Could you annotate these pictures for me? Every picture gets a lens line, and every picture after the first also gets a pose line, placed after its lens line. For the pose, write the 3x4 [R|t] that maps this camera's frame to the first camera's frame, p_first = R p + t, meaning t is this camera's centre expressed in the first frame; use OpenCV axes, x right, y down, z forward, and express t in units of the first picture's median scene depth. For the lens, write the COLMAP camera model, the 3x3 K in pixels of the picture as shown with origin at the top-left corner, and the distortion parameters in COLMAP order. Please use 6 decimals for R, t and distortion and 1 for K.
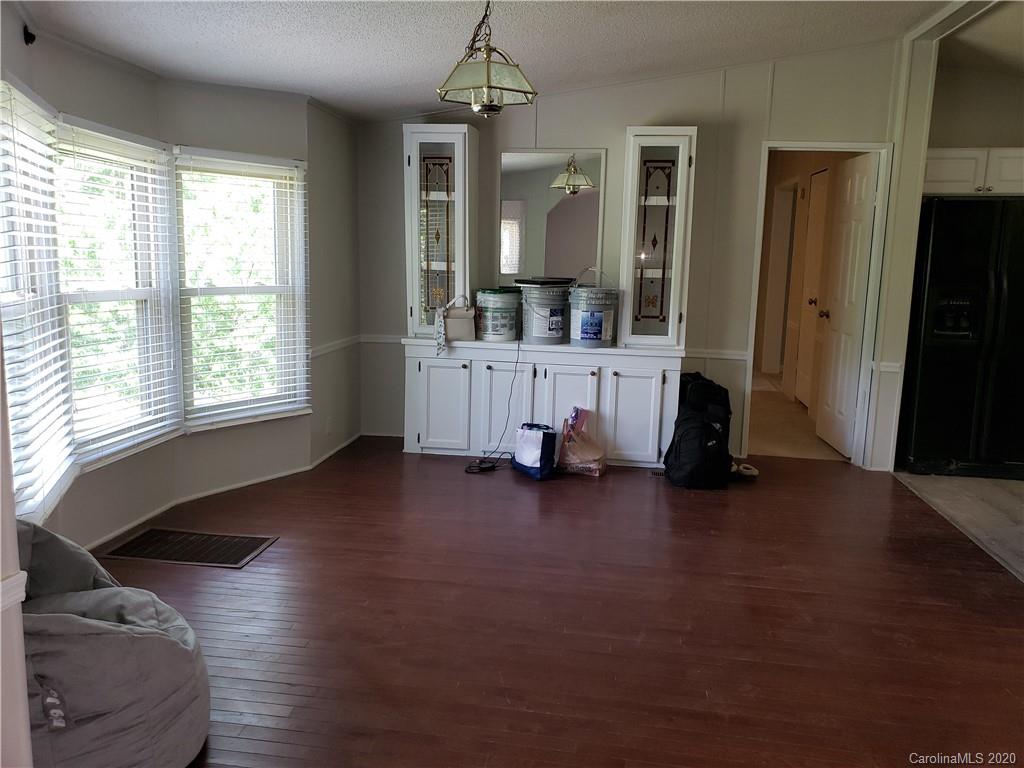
lens RADIAL K [[827.7, 0, 512.0], [0, 827.7, 384.0], [0, 0, 1]] dist [0.084807, -0.140269]
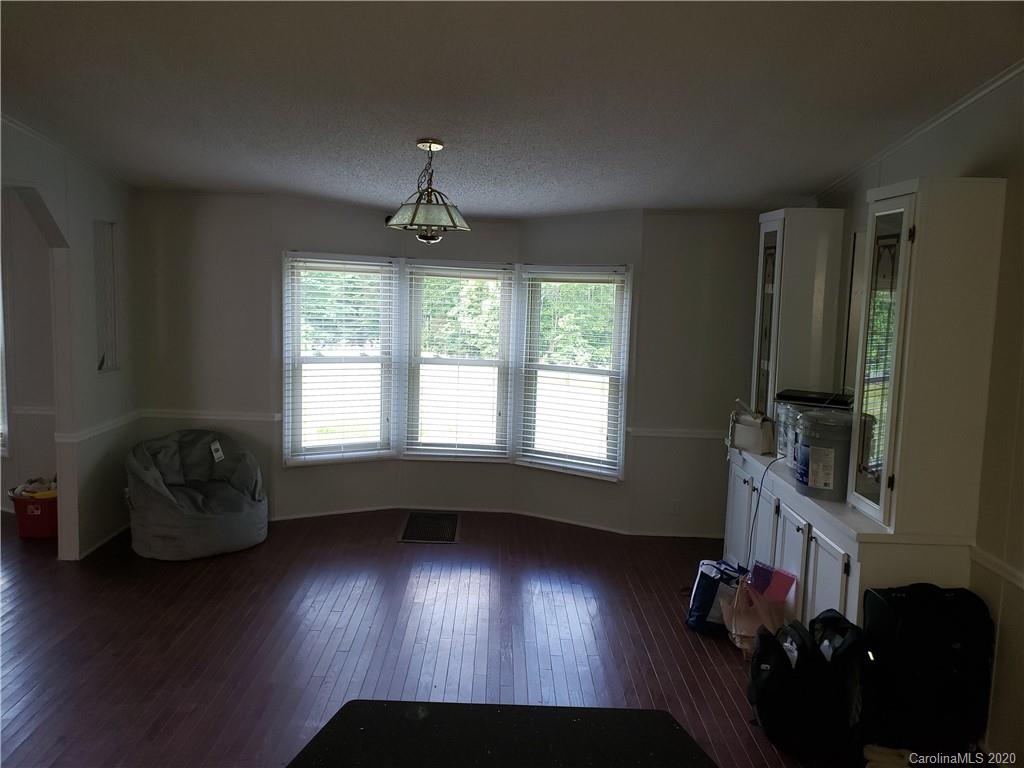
lens RADIAL K [[827.7, 0, 512.0], [0, 827.7, 384.0], [0, 0, 1]] dist [0.084807, -0.140269]
pose [[0.103313, 0.103836, -0.989214, 0.891631], [-0.184288, 0.979315, 0.083550, -0.172309], [0.977427, 0.173668, 0.120312, 0.726489]]
